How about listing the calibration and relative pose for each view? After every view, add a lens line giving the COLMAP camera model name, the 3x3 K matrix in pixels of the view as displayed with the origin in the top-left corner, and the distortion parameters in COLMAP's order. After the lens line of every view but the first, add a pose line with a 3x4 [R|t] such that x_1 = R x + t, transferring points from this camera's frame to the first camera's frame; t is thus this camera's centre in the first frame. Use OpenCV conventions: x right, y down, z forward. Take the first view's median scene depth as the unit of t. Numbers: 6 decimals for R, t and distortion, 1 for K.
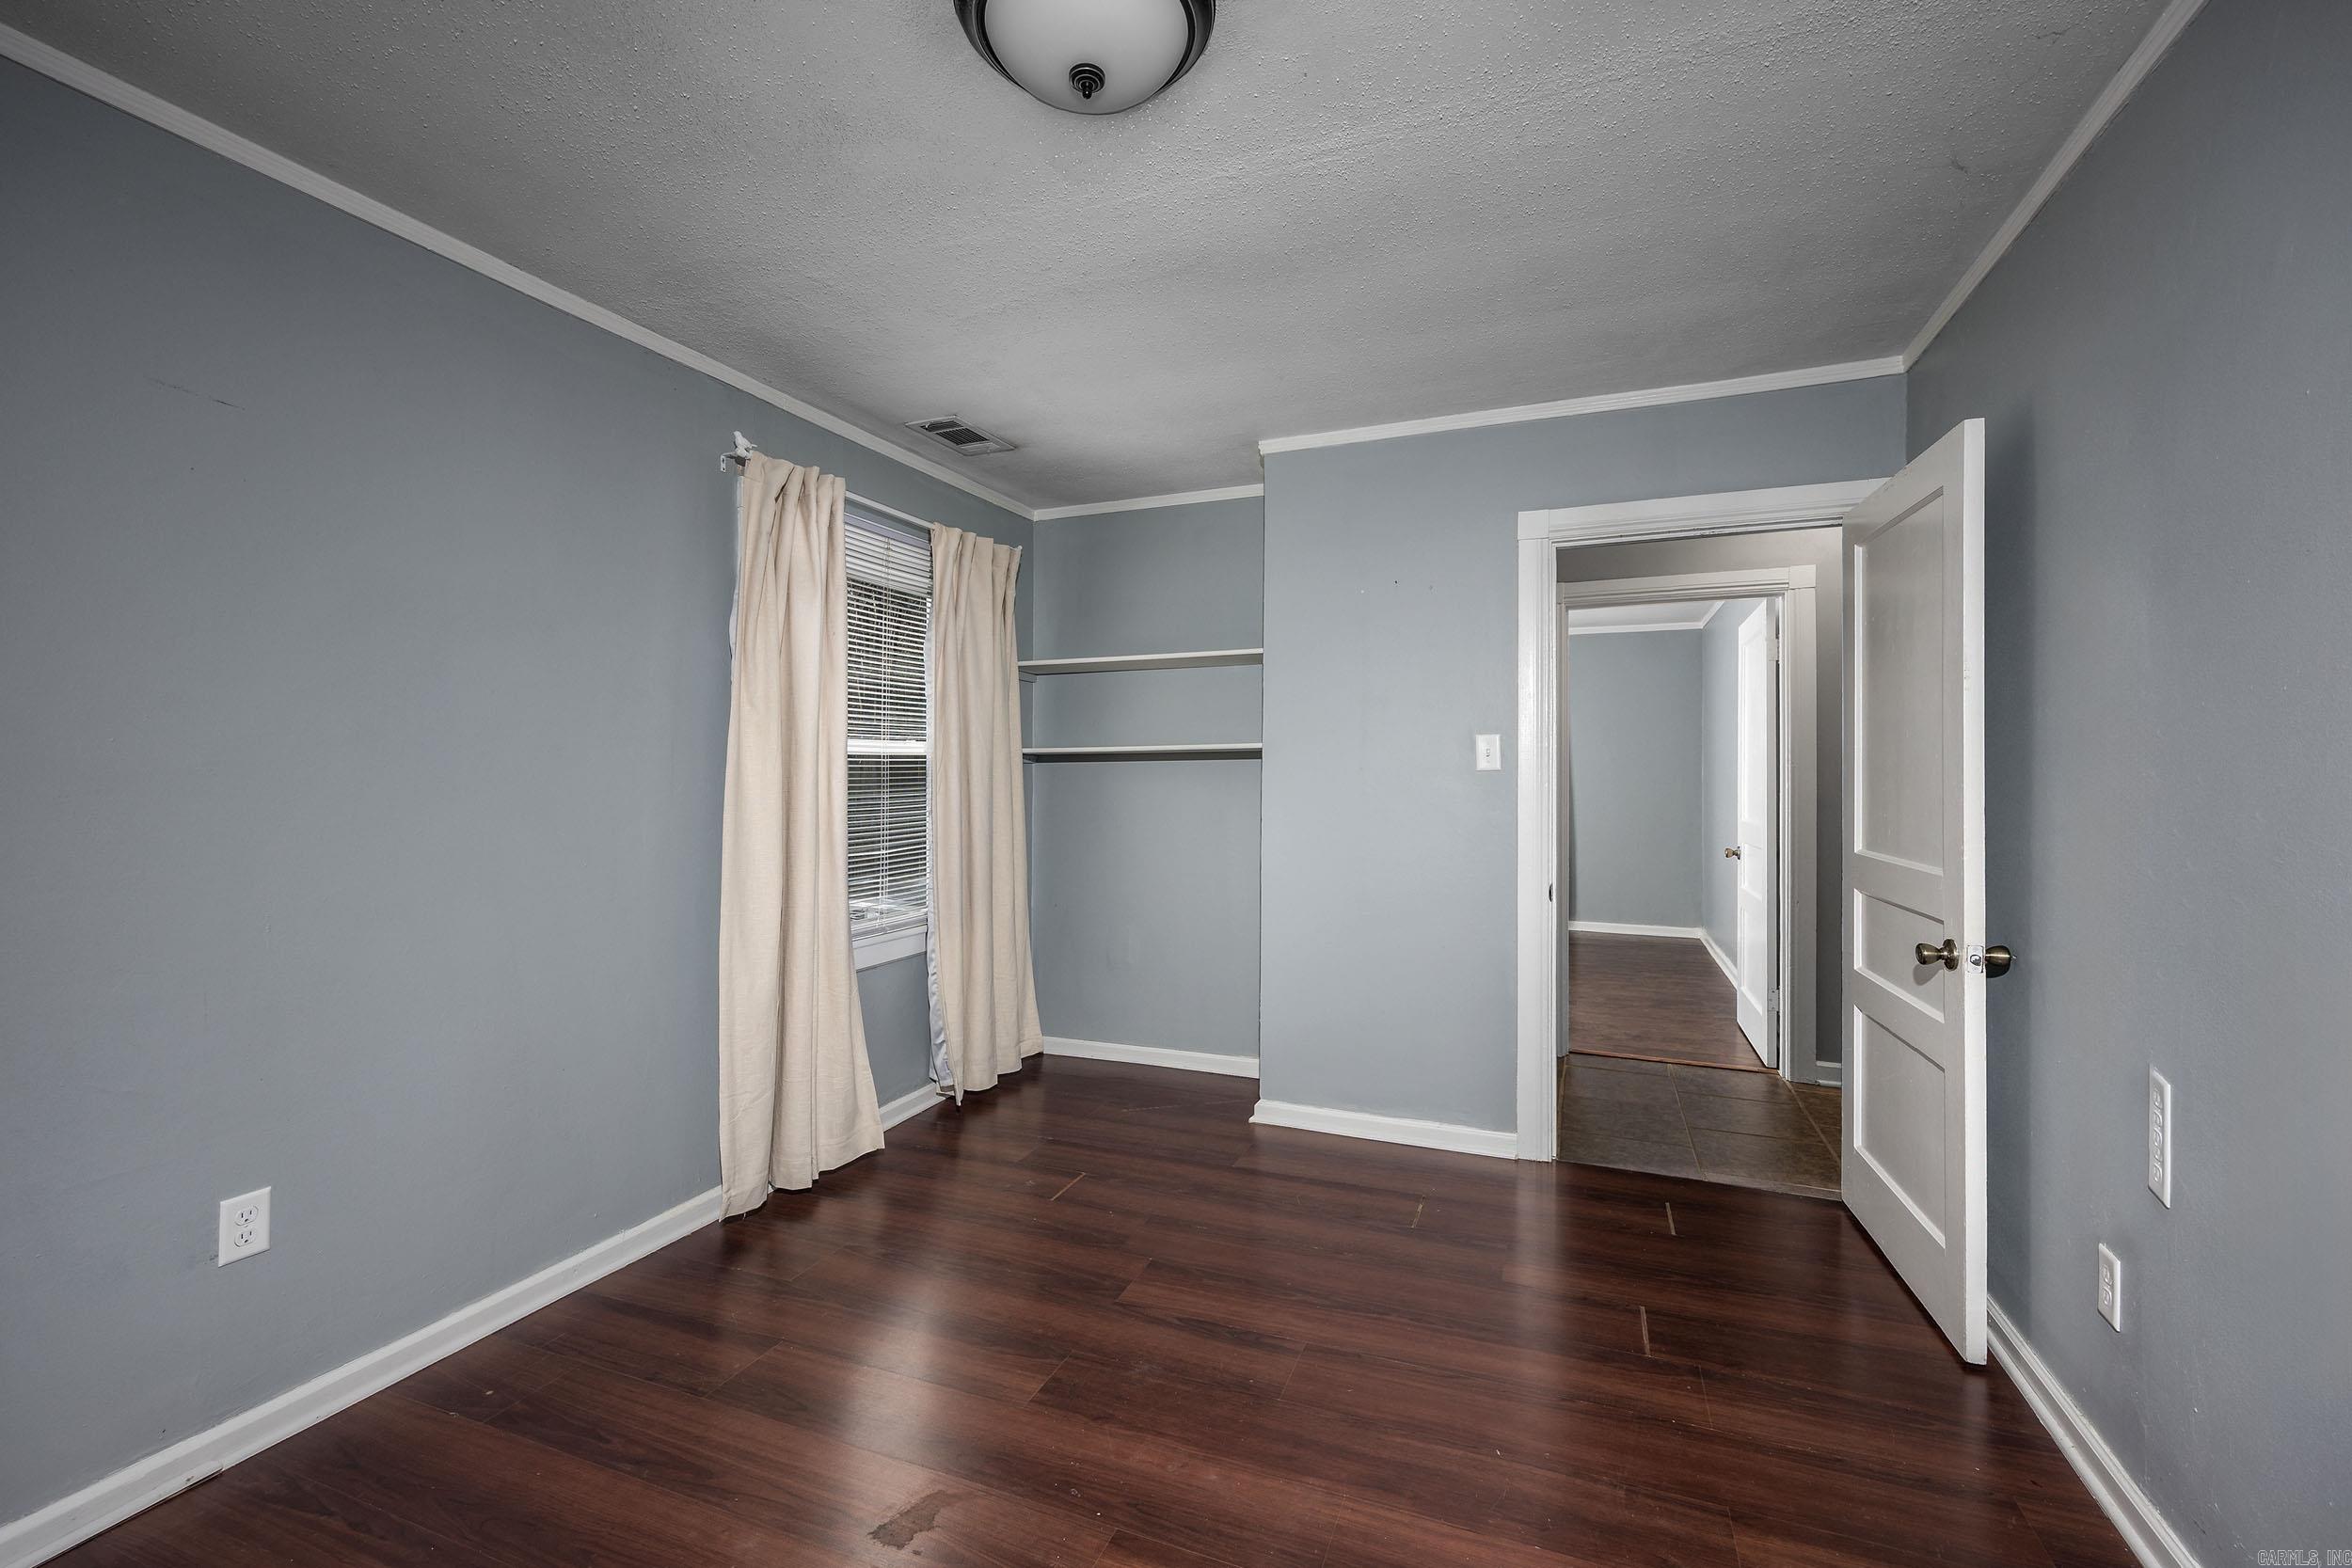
lens RADIAL K [[969.3, 0, 1175.3], [0, 969.3, 776.1], [0, 0, 1]] dist [-0.002991, -0.000235]
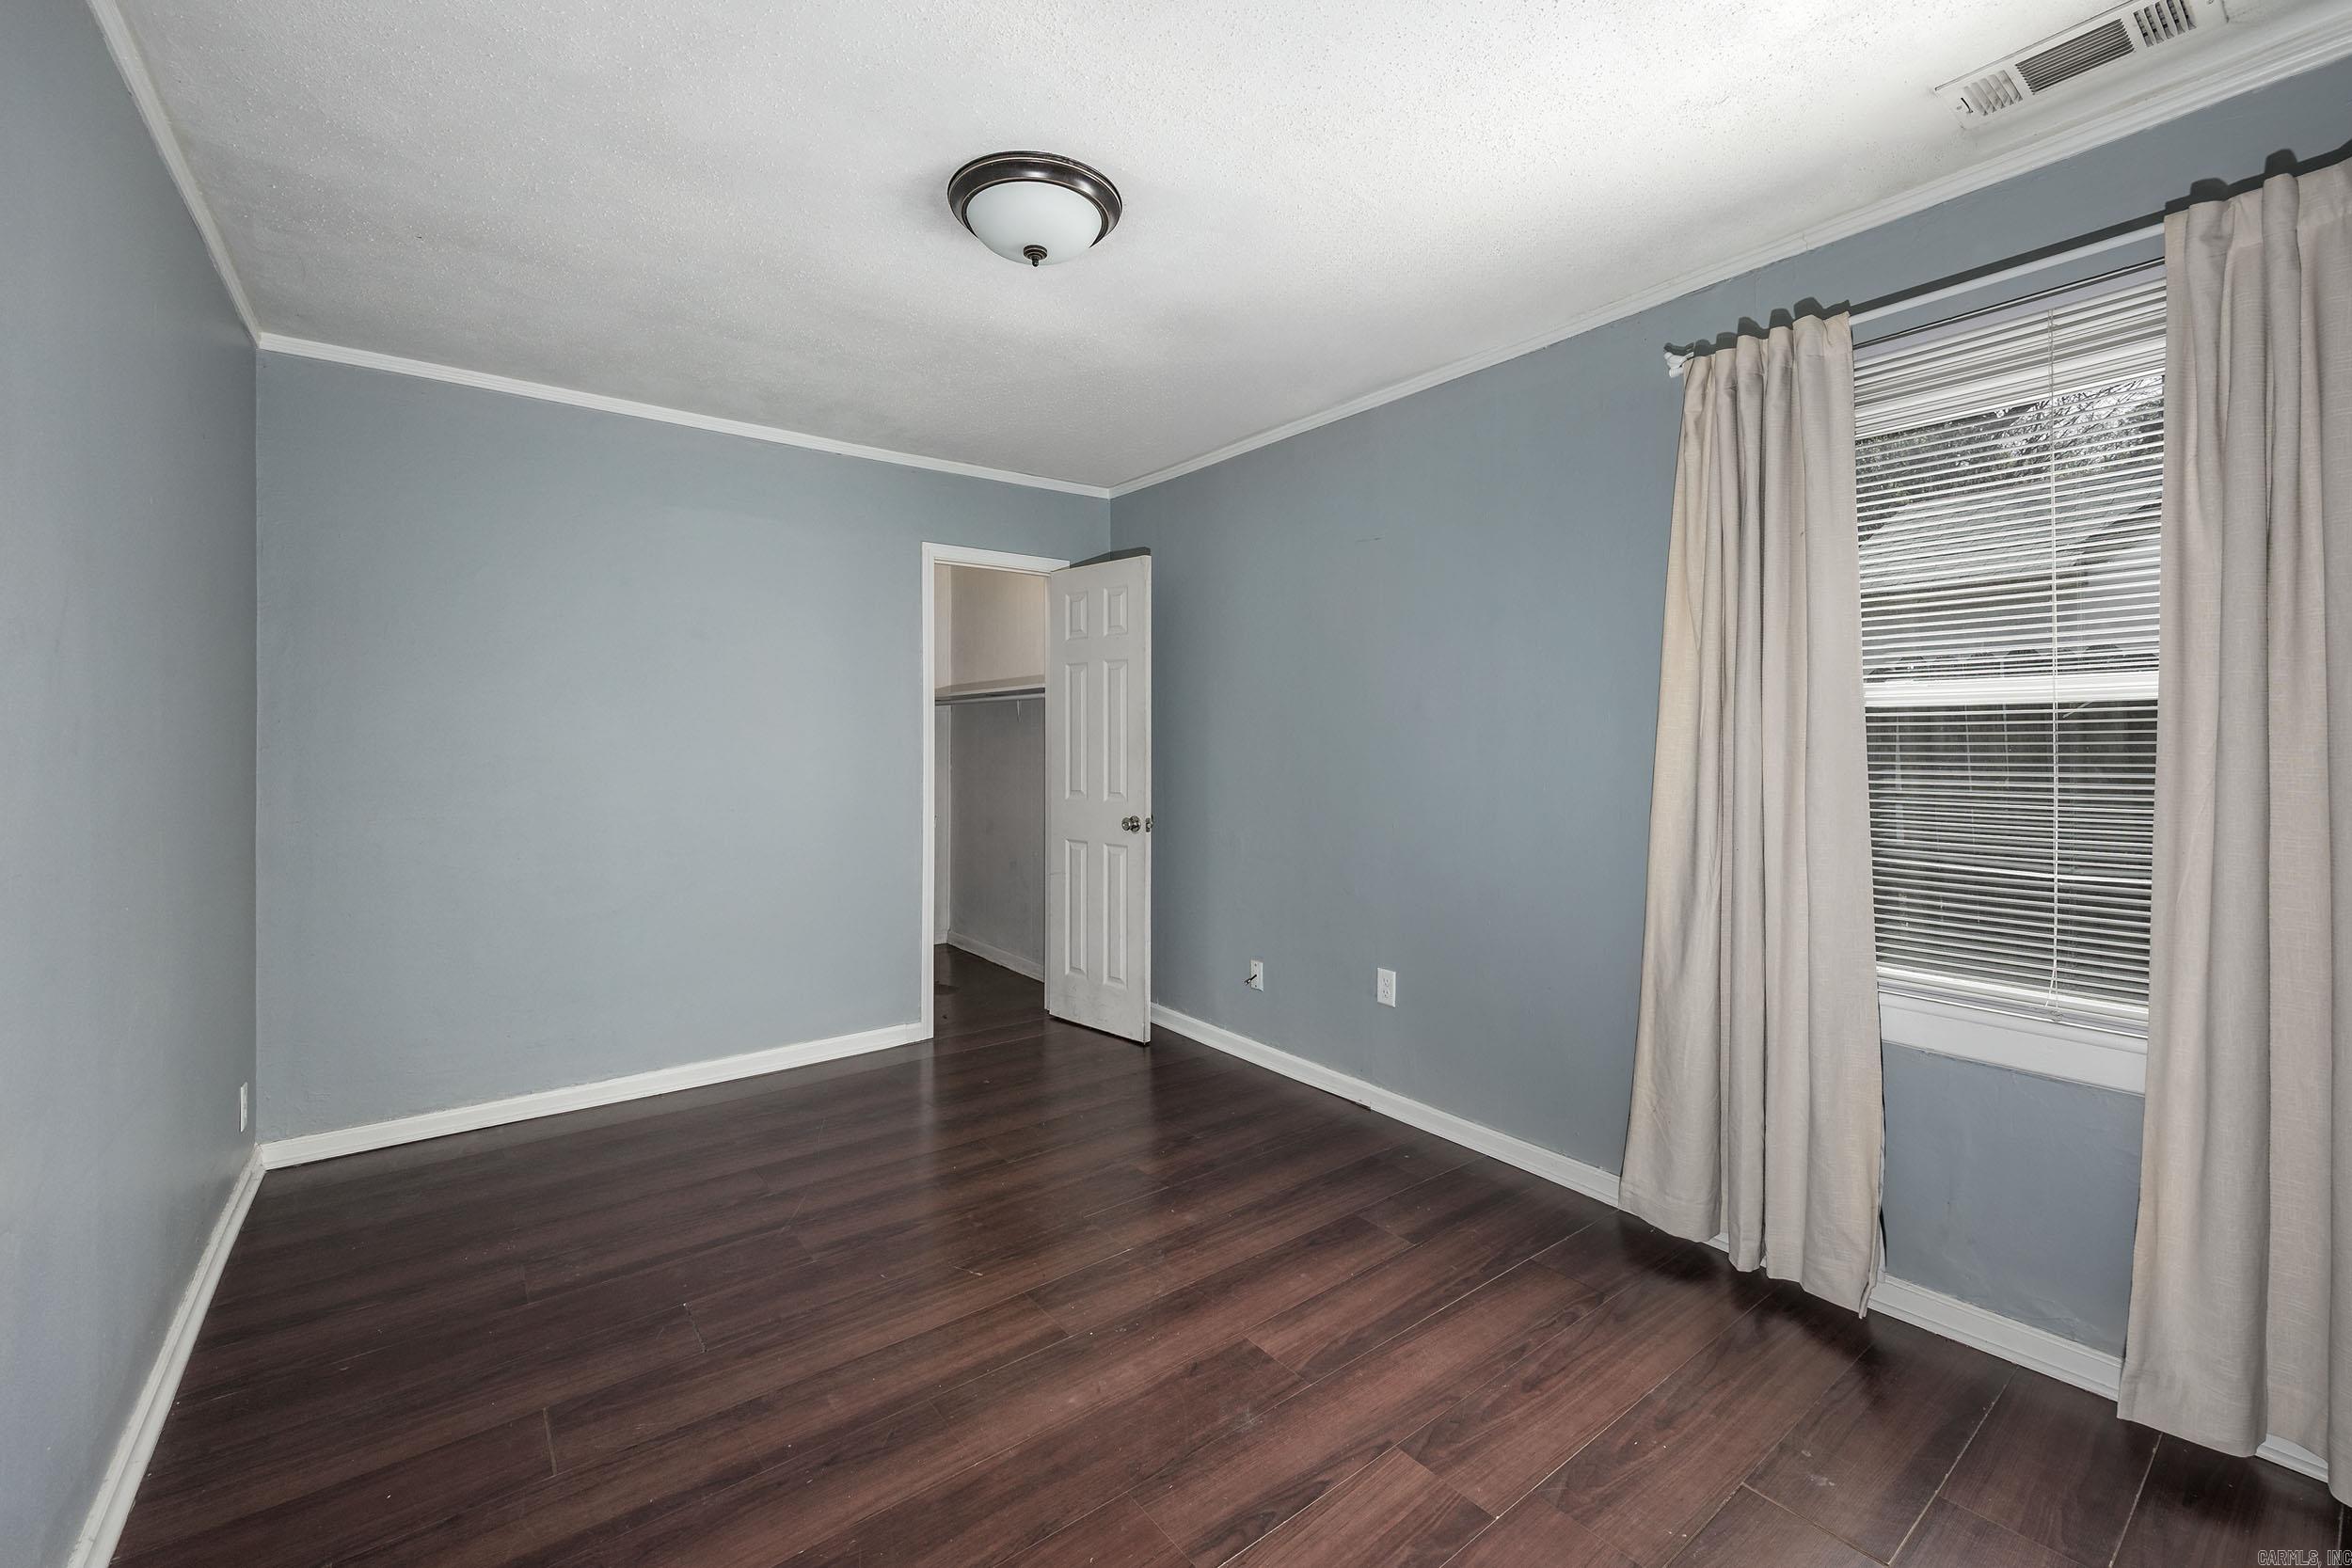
lens RADIAL K [[969.3, 0, 1172.2], [0, 969.3, 760.8], [0, 0, 1]] dist [-0.002991, -0.000235]
pose [[-0.494267, 0.020962, -0.869057, 0.911111], [-0.003137, 0.999660, 0.025897, -0.042153], [0.869304, 0.015527, -0.494033, 1.595176]]
